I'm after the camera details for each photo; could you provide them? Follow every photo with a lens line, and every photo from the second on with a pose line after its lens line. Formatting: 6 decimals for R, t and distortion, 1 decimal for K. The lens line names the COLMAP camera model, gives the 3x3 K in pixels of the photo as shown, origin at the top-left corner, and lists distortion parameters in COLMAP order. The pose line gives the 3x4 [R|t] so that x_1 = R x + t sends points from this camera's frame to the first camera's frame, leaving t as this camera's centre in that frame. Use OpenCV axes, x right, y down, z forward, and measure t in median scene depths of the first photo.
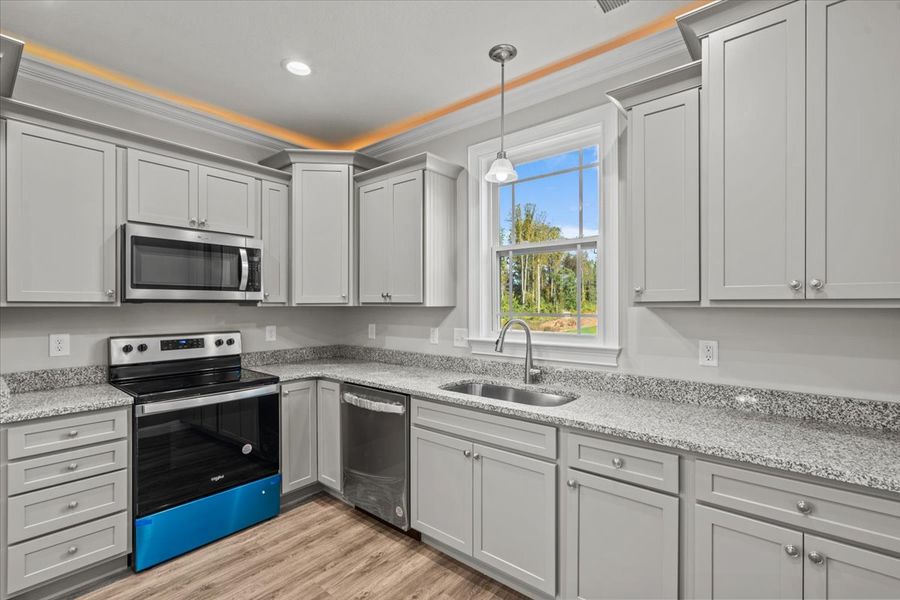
lens RADIAL K [[407.4, 0, 445.9], [0, 407.4, 305.8], [0, 0, 1]] dist [-0.008335, 0.000293]
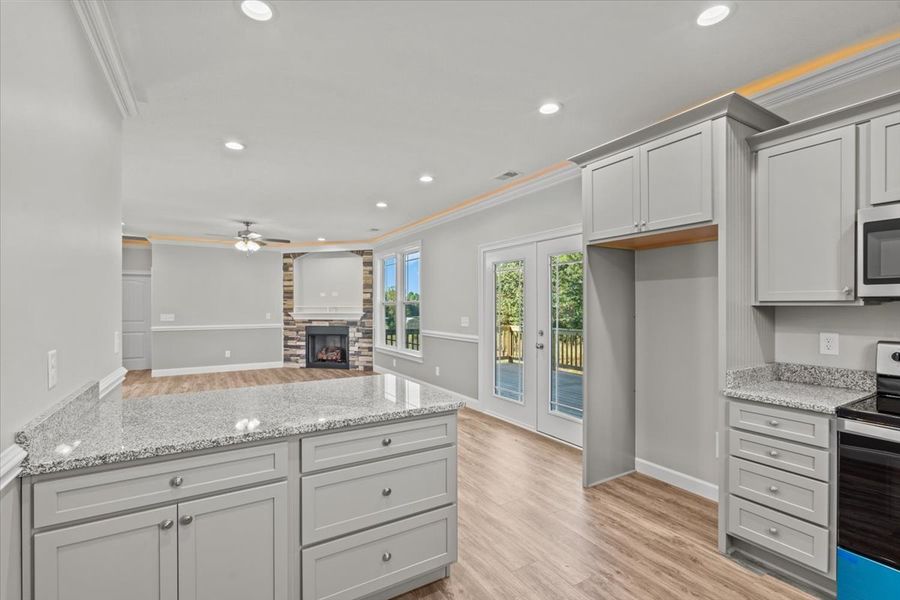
lens RADIAL K [[407.4, 0, 437.8], [0, 407.4, 305.8], [0, 0, 1]] dist [-0.008335, 0.000293]
pose [[-0.338320, 0.000919, -0.941031, 0.333067], [0.000938, 0.999999, 0.000639, 0.000894], [0.941031, -0.000666, -0.338320, 0.437615]]
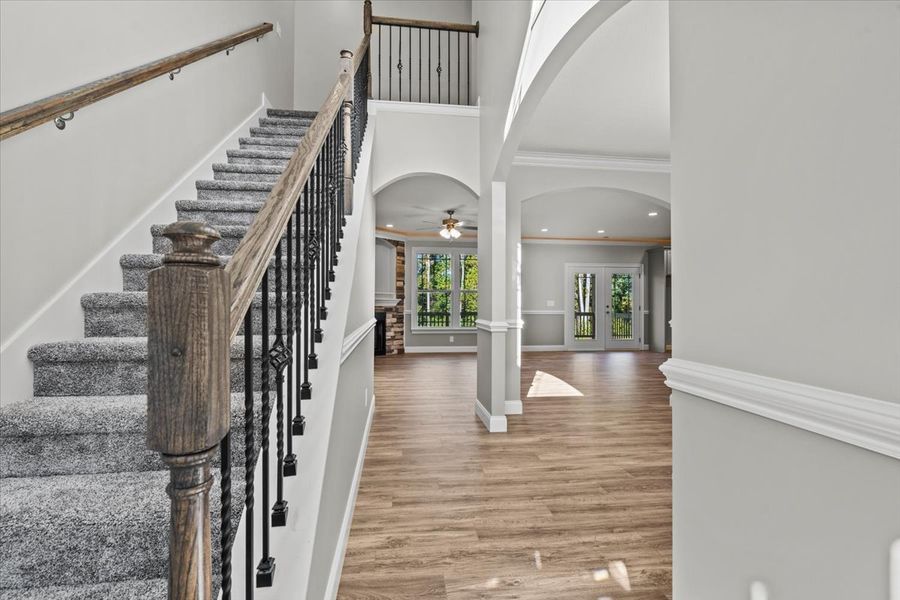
lens RADIAL K [[437.4, 0, 449.3], [0, 437.4, 301.0], [0, 0, 1]] dist [-0.000338, -0.000020]
pose [[0.738311, -0.002144, -0.674457, 0.317388], [-0.006368, 0.999928, -0.010149, 0.120664], [0.674431, 0.011789, 0.738244, -4.214885]]
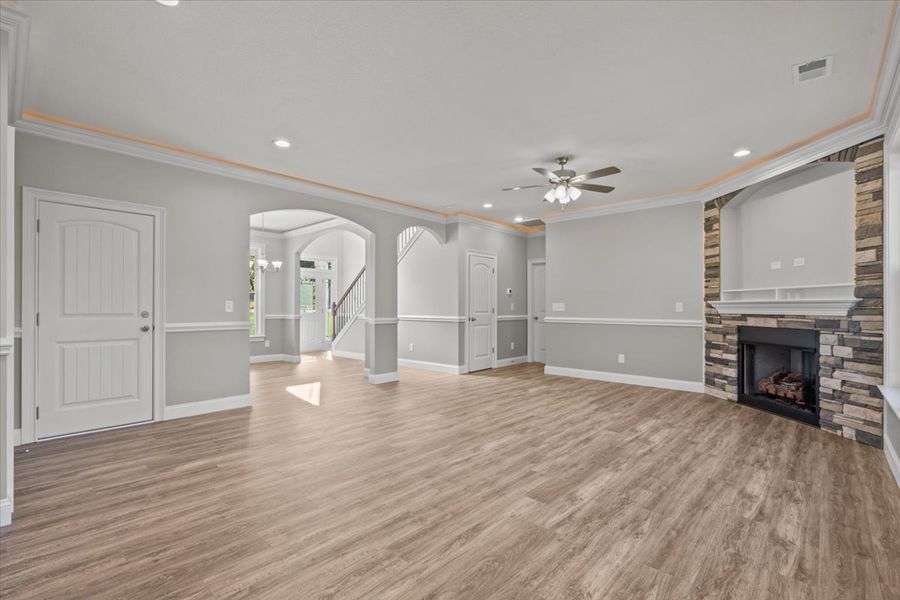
lens RADIAL K [[407.4, 0, 450.5], [0, 407.4, 305.7], [0, 0, 1]] dist [-0.008335, 0.000293]
pose [[-0.999259, -0.003182, 0.038356, -1.466153], [-0.003216, 0.999995, -0.000807, 0.097327], [-0.038353, -0.000930, -0.999264, 0.102647]]
